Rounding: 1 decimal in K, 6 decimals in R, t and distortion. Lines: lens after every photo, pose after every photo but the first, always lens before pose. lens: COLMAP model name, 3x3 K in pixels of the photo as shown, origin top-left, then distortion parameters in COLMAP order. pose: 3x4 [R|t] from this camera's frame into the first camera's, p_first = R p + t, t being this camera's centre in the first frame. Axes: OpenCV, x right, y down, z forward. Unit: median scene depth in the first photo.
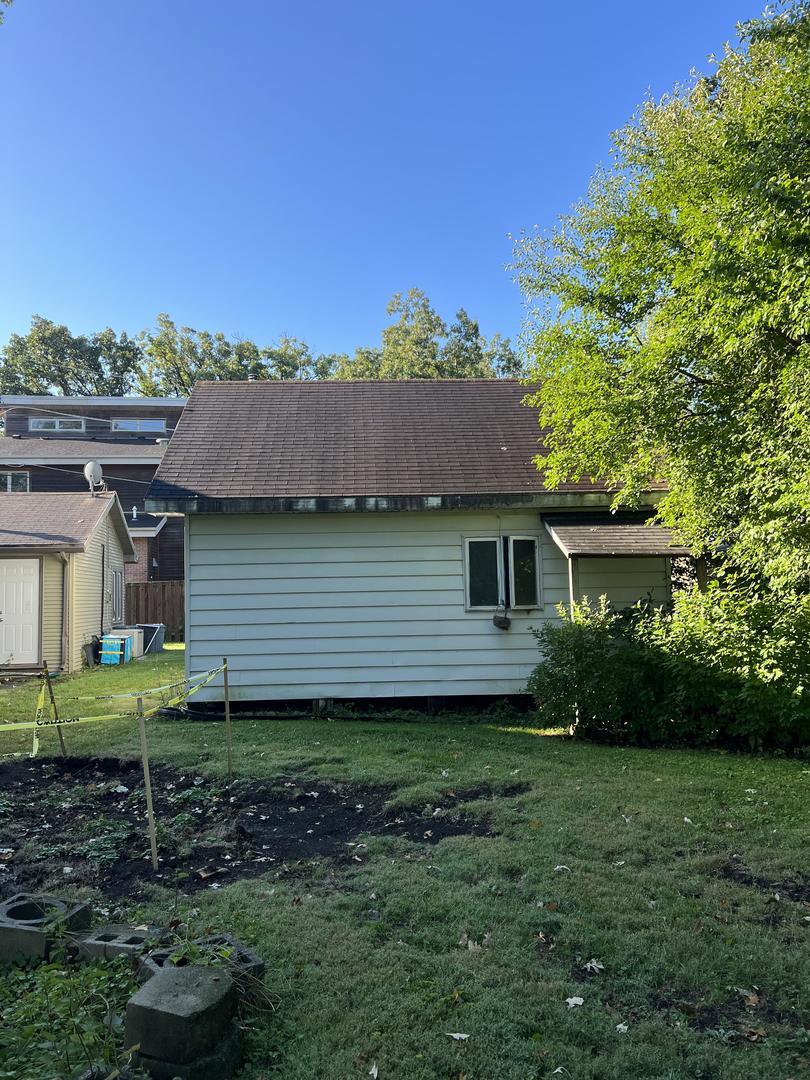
lens RADIAL K [[816.5, 0, 397.5], [0, 816.5, 538.9], [0, 0, 1]] dist [0.029450, -0.020847]
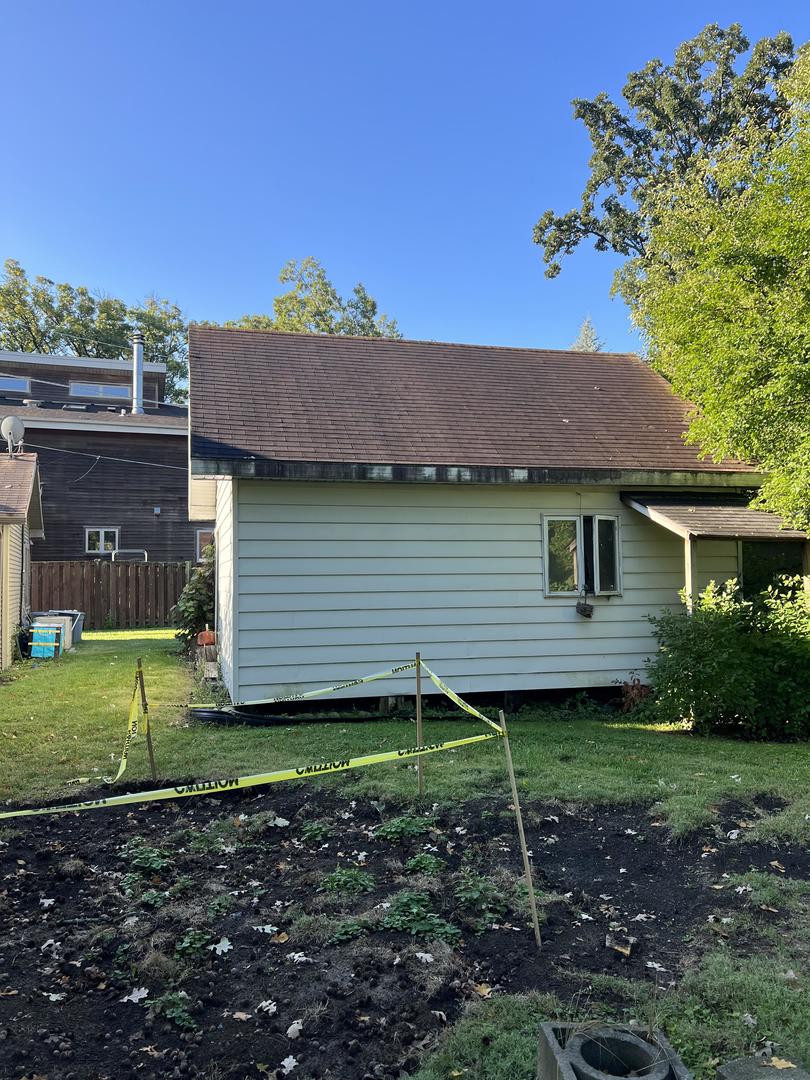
lens RADIAL K [[816.5, 0, 410.5], [0, 816.5, 542.0], [0, 0, 1]] dist [0.029450, -0.020847]
pose [[0.974269, 0.019016, 0.224586, -0.270433], [-0.023669, 0.999557, 0.018047, 0.014874], [-0.224143, -0.022898, 0.974287, 0.149550]]
